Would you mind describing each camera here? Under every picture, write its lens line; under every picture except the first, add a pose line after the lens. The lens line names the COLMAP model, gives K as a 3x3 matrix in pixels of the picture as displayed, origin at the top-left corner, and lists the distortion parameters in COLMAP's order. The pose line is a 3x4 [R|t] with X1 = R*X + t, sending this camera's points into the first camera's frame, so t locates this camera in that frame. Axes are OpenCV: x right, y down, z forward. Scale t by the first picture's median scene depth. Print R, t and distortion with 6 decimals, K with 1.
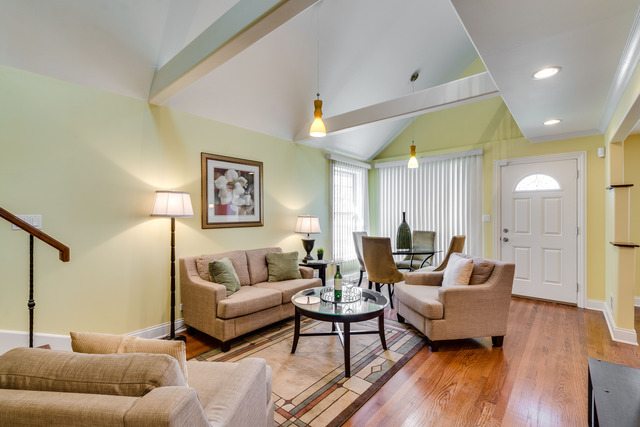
lens RADIAL K [[284.1, 0, 321.2], [0, 284.1, 214.4], [0, 0, 1]] dist [-0.000520, -0.000064]
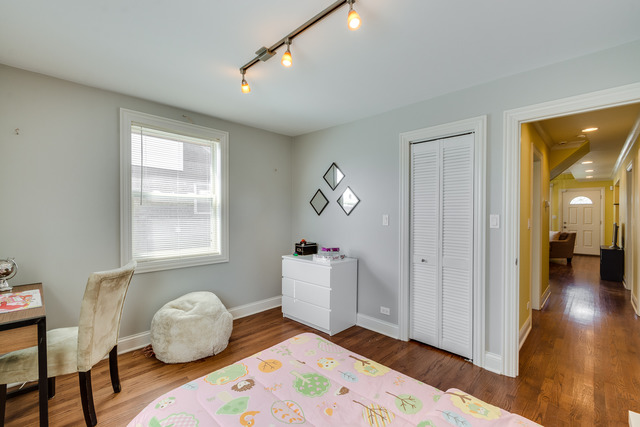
lens RADIAL K [[284.1, 0, 321.1], [0, 284.1, 215.3], [0, 0, 1]] dist [-0.000520, -0.000064]
pose [[0.998669, 0.006614, -0.051158, -1.147286], [-0.006375, 0.999968, 0.004837, 0.002314], [0.051188, -0.004505, 0.998679, -1.307527]]
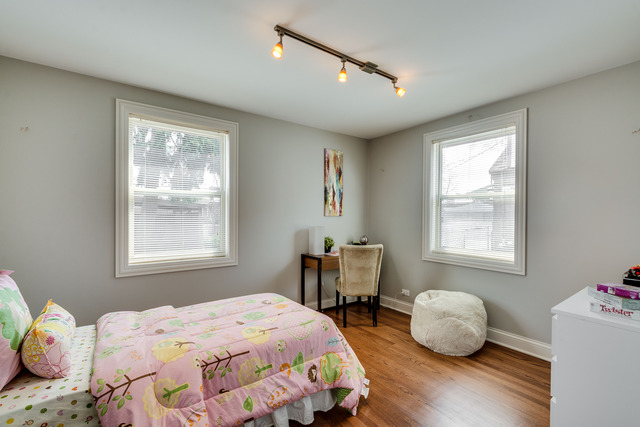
lens RADIAL K [[284.1, 0, 321.6], [0, 284.1, 213.8], [0, 0, 1]] dist [-0.000520, -0.000064]
pose [[-0.223251, 0.000286, -0.974761, 2.444239], [-0.005309, 0.999985, 0.001509, 0.025805], [0.974746, 0.005512, -0.223247, 3.062475]]
